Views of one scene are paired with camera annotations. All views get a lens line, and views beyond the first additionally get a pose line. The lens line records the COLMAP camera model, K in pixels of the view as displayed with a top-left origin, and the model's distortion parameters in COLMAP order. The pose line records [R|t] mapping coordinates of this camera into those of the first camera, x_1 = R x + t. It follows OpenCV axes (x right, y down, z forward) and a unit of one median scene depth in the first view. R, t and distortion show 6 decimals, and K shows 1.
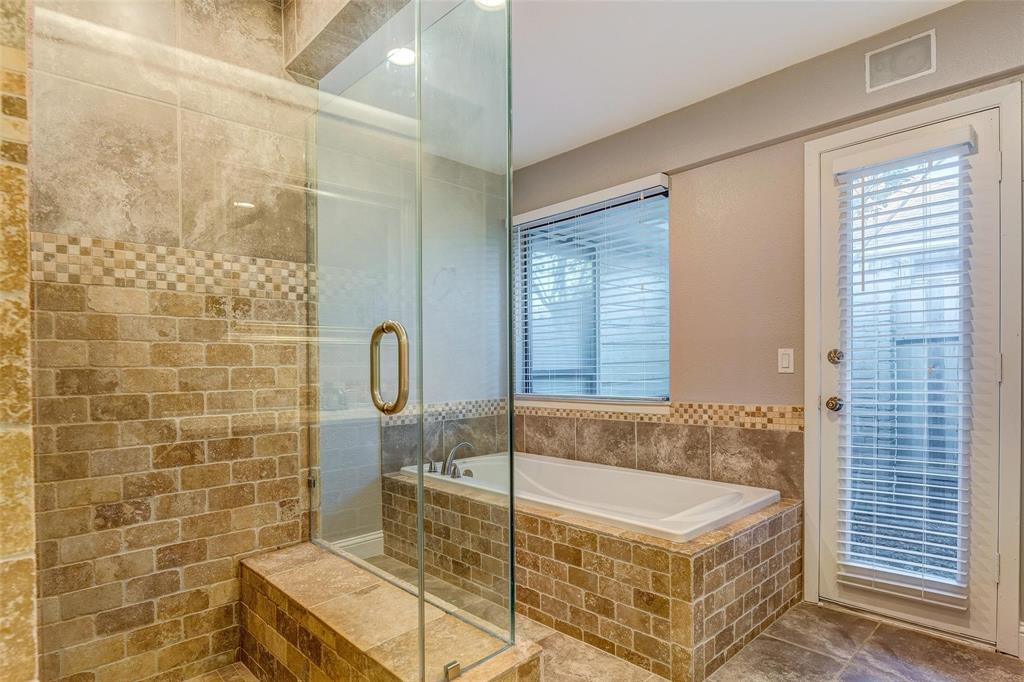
lens RADIAL K [[554.6, 0, 508.3], [0, 554.6, 373.3], [0, 0, 1]] dist [-0.012194, -0.000164]
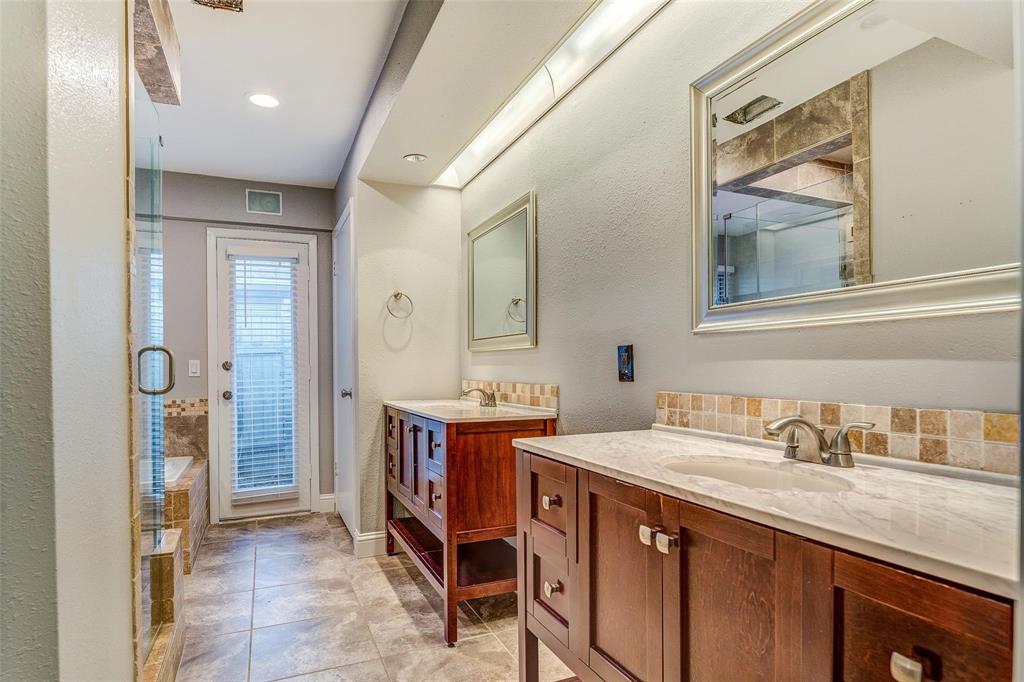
lens RADIAL K [[554.6, 0, 508.3], [0, 554.6, 373.3], [0, 0, 1]] dist [-0.012194, -0.000164]
pose [[0.329922, -0.001821, 0.944006, -0.600817], [0.017093, 0.999846, -0.004045, 0.010728], [-0.943853, 0.017470, 0.329903, -0.279523]]
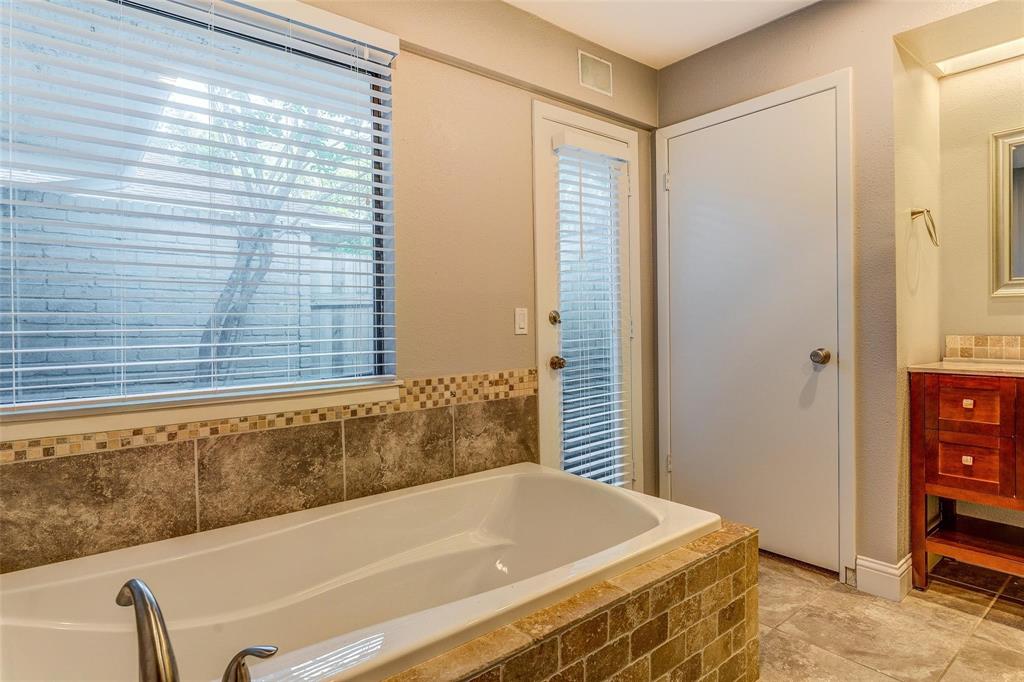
lens RADIAL K [[554.5, 0, 510.6], [0, 554.5, 328.6], [0, 0, 1]] dist [-0.012060, -0.000835]
pose [[0.070790, 0.005525, 0.997476, -0.416725], [0.024017, 0.999685, -0.007242, -0.003392], [-0.997202, 0.024469, 0.070635, 0.915665]]
